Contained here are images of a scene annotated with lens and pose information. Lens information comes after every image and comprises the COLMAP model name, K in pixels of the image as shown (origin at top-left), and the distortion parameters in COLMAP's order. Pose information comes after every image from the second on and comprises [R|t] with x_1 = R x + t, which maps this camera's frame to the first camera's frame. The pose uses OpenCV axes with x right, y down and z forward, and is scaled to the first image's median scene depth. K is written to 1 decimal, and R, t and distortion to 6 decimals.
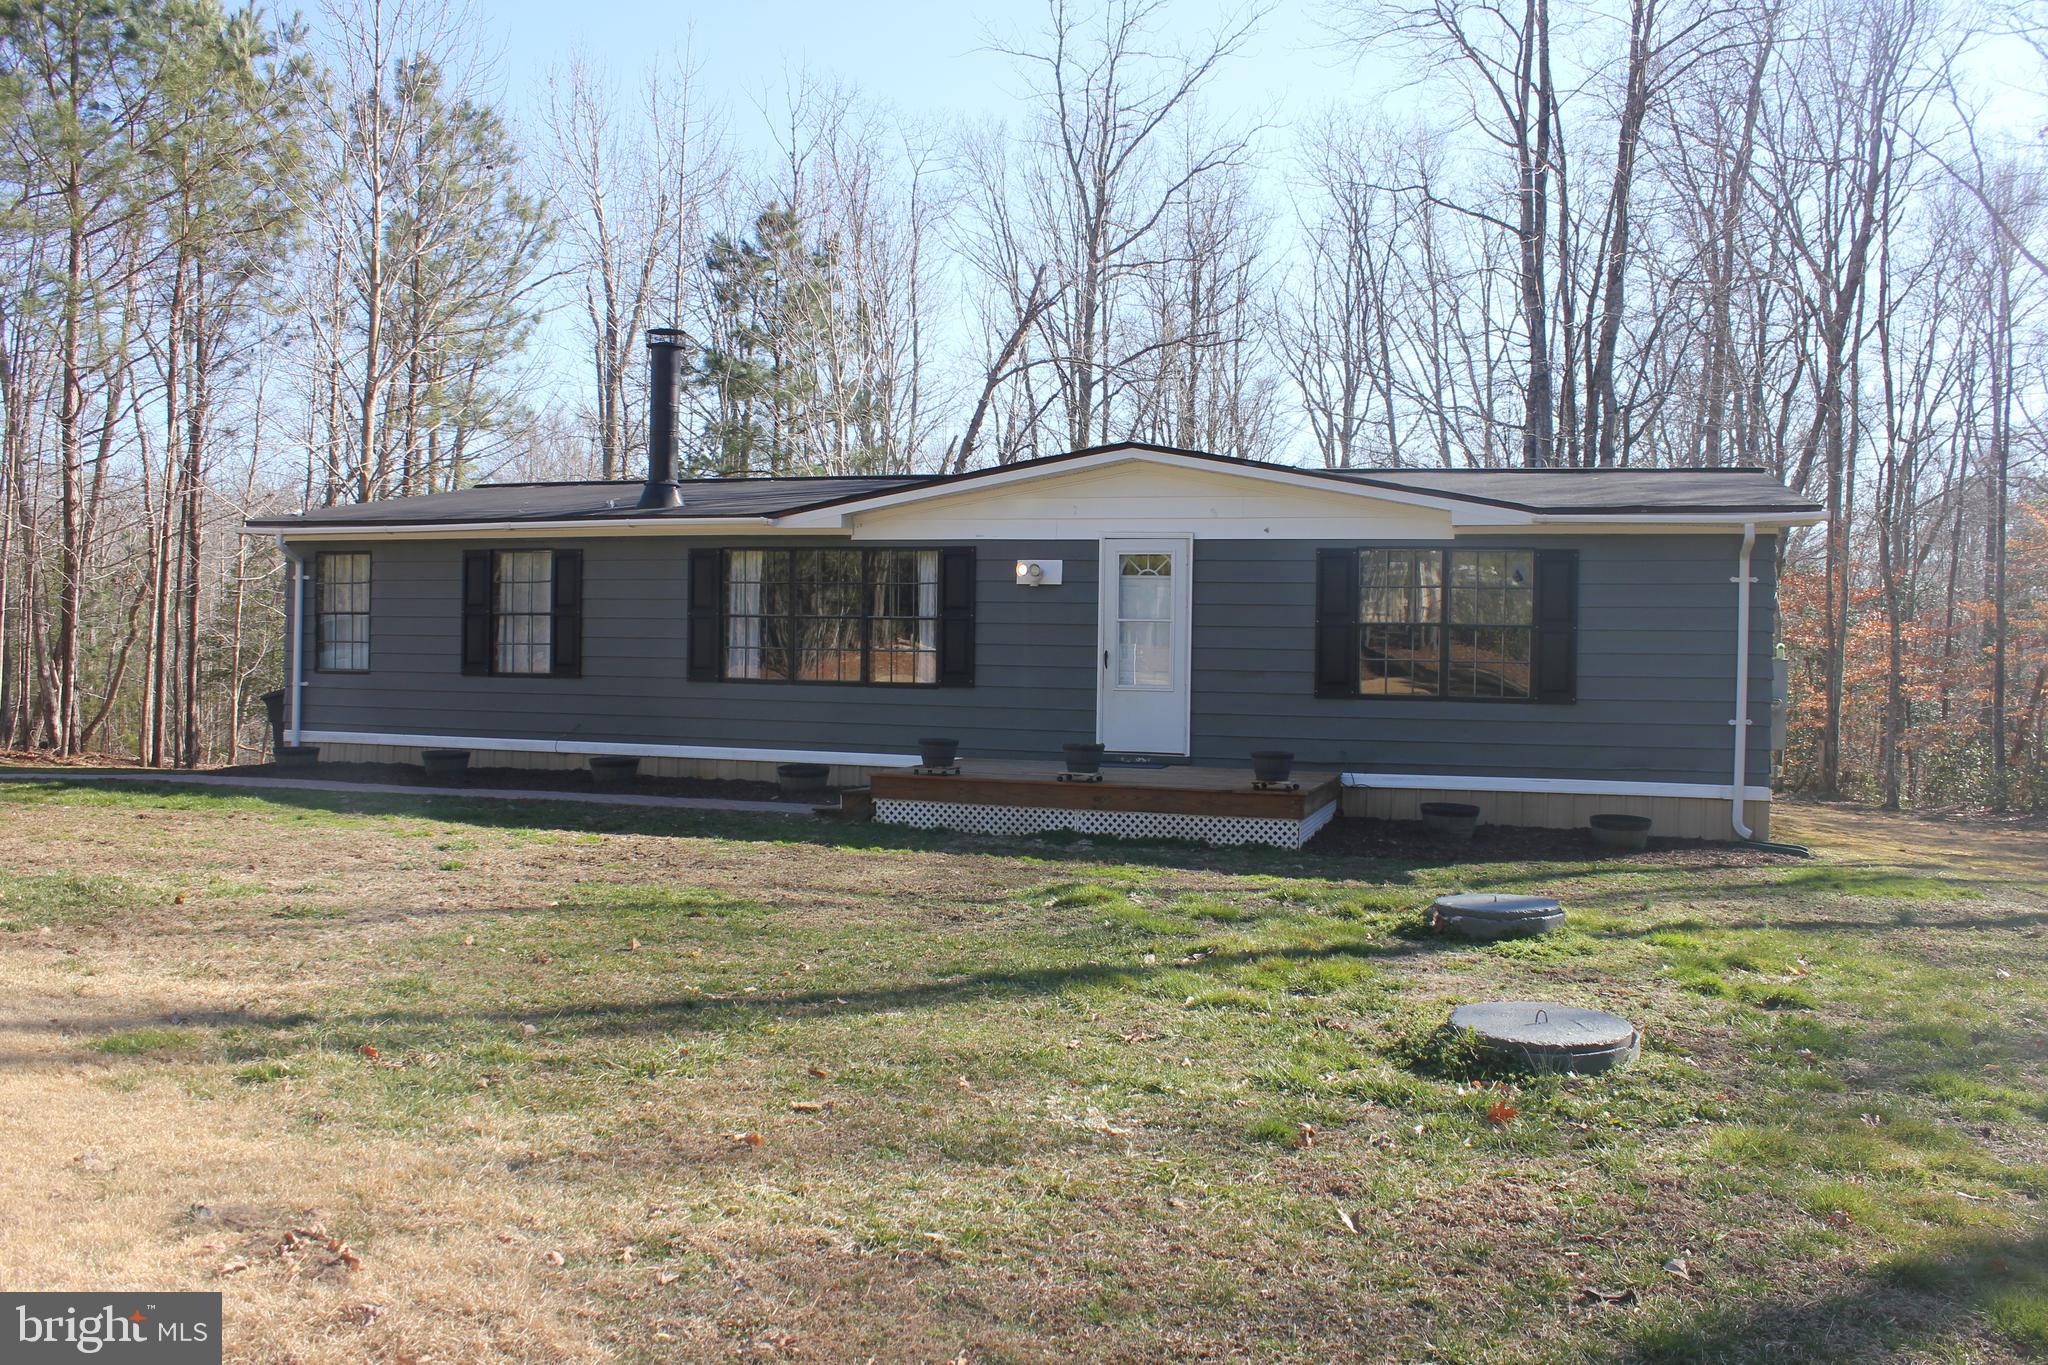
lens RADIAL K [[1705.3, 0, 1038.3], [0, 1705.3, 683.2], [0, 0, 1]] dist [-0.160327, 0.145249]
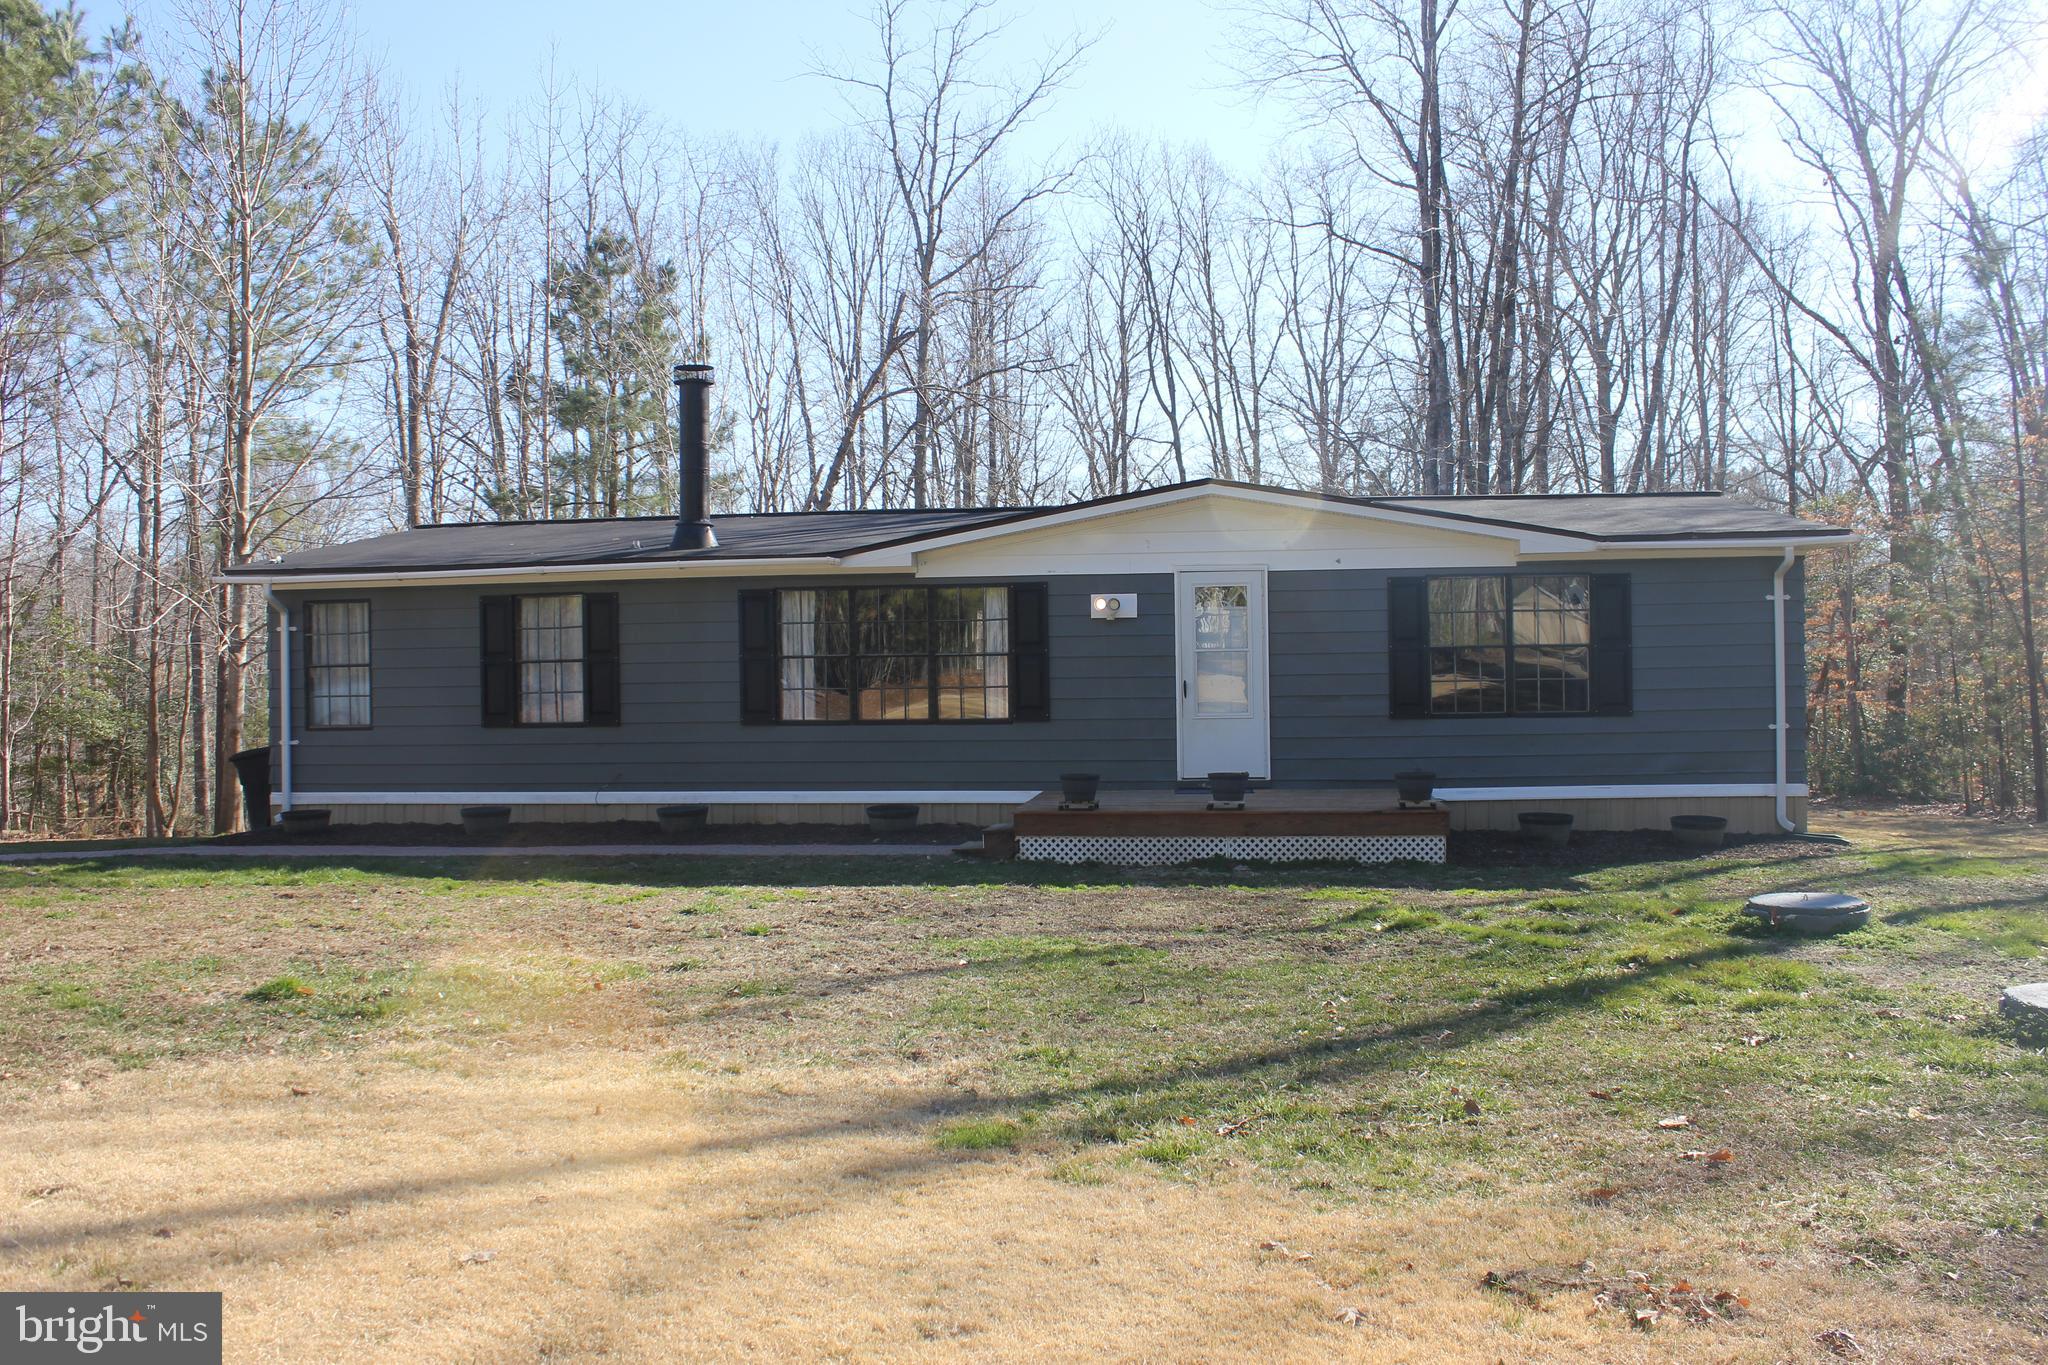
lens RADIAL K [[1705.3, 0, 1027.5], [0, 1705.3, 684.7], [0, 0, 1]] dist [-0.160327, 0.145249]
pose [[0.983196, -0.033714, 0.179410, -0.237178], [0.035429, 0.999352, -0.006359, -0.013385], [-0.179080, 0.012608, 0.983754, 0.004931]]
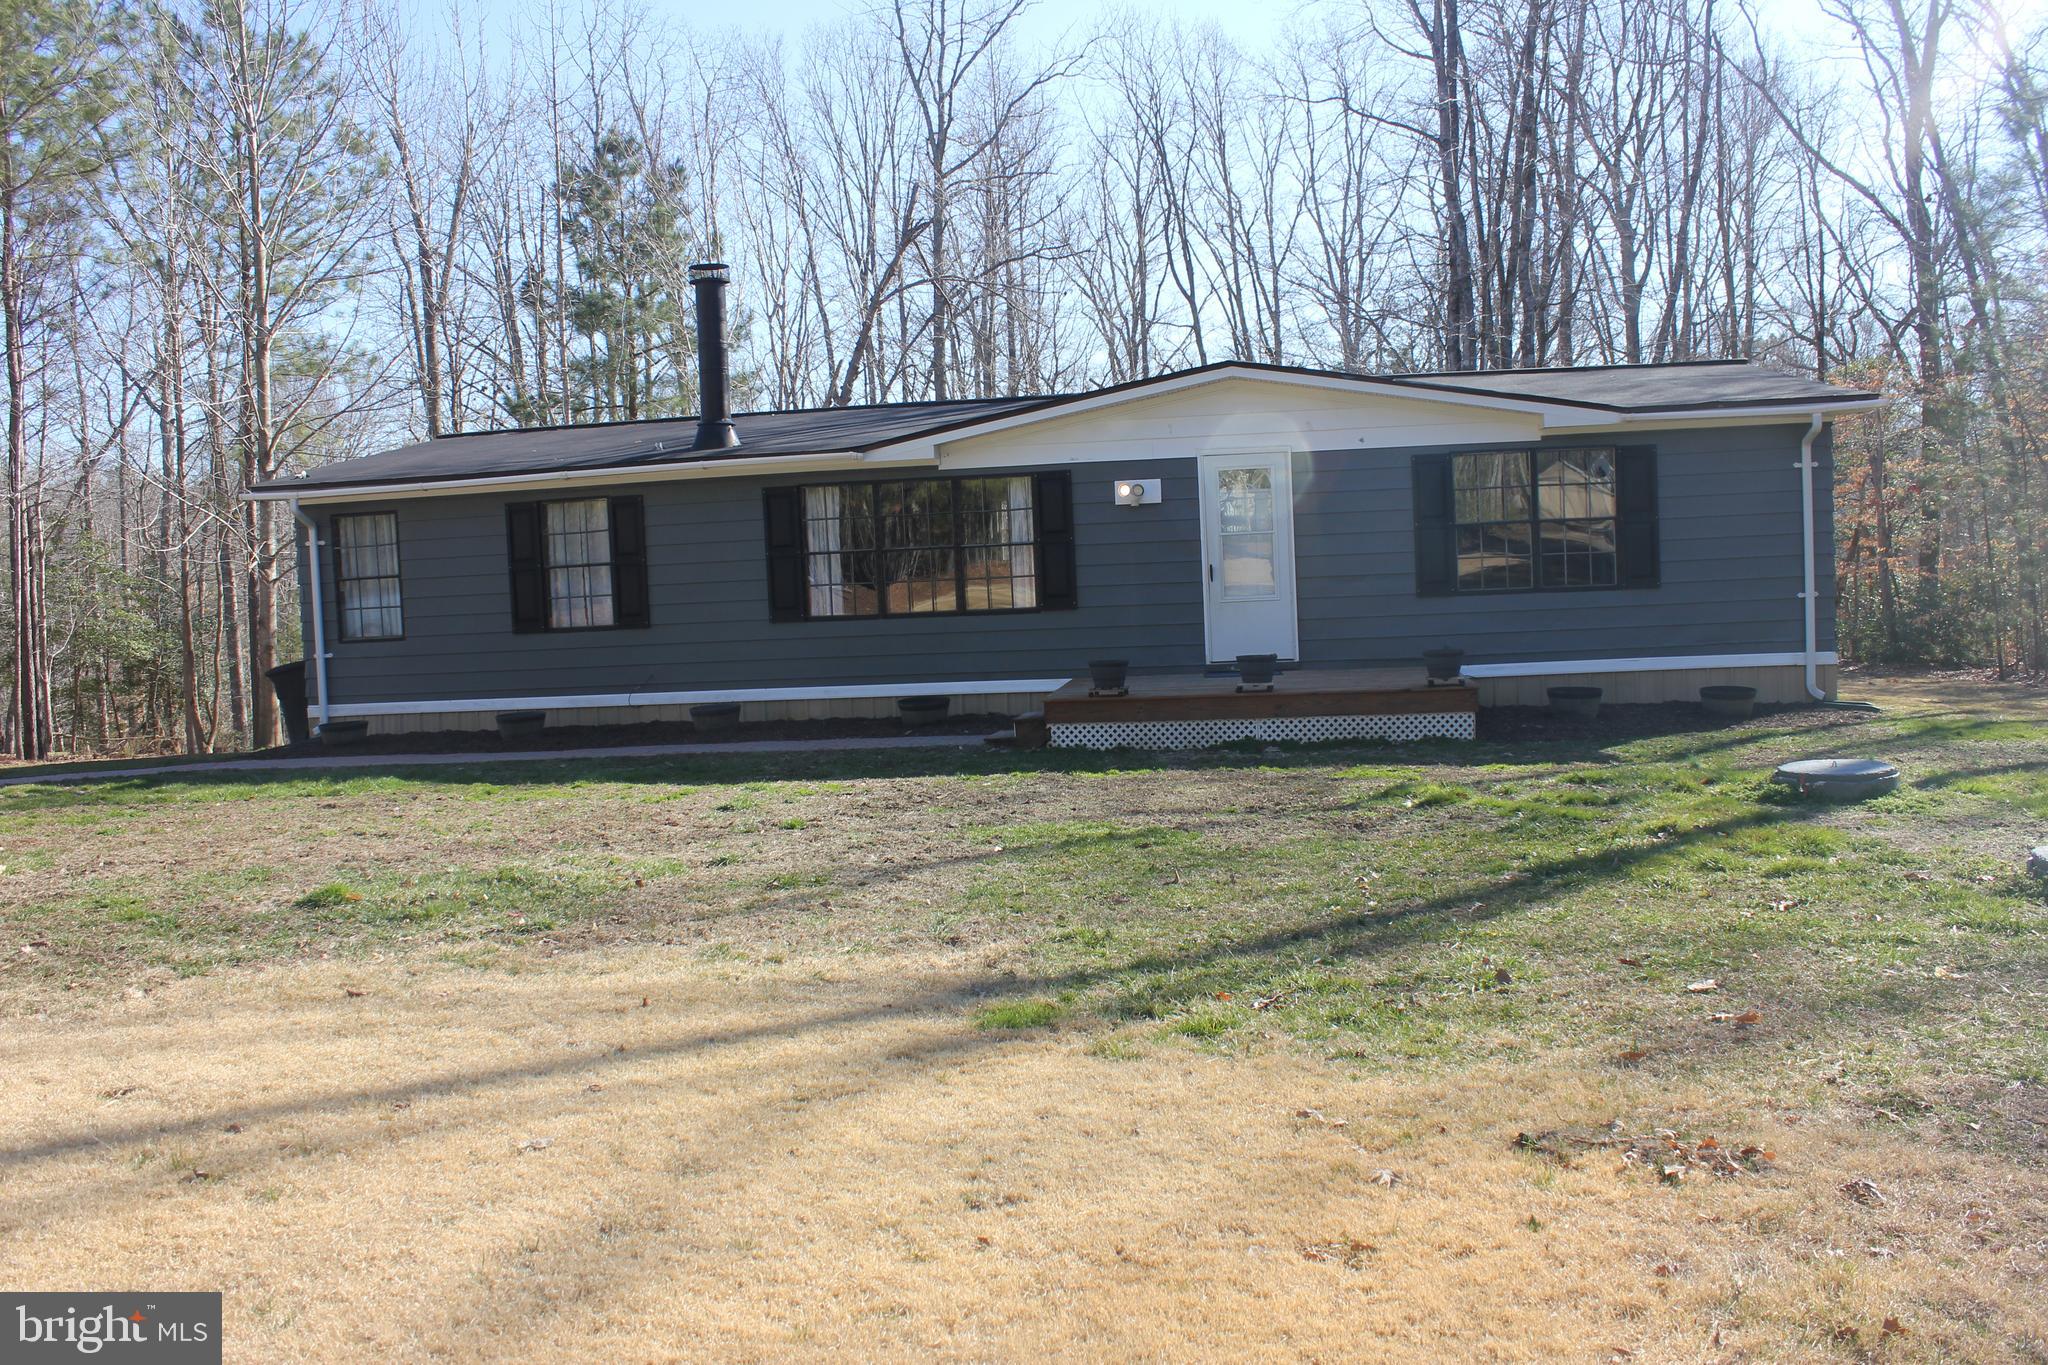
lens RADIAL K [[1705.3, 0, 1024.7], [0, 1705.3, 681.5], [0, 0, 1]] dist [-0.160327, 0.145249]
pose [[0.984597, -0.074356, 0.158243, -0.237602], [0.066395, 0.996275, 0.055018, -0.012582], [-0.161745, -0.043664, 0.985866, 0.001728]]
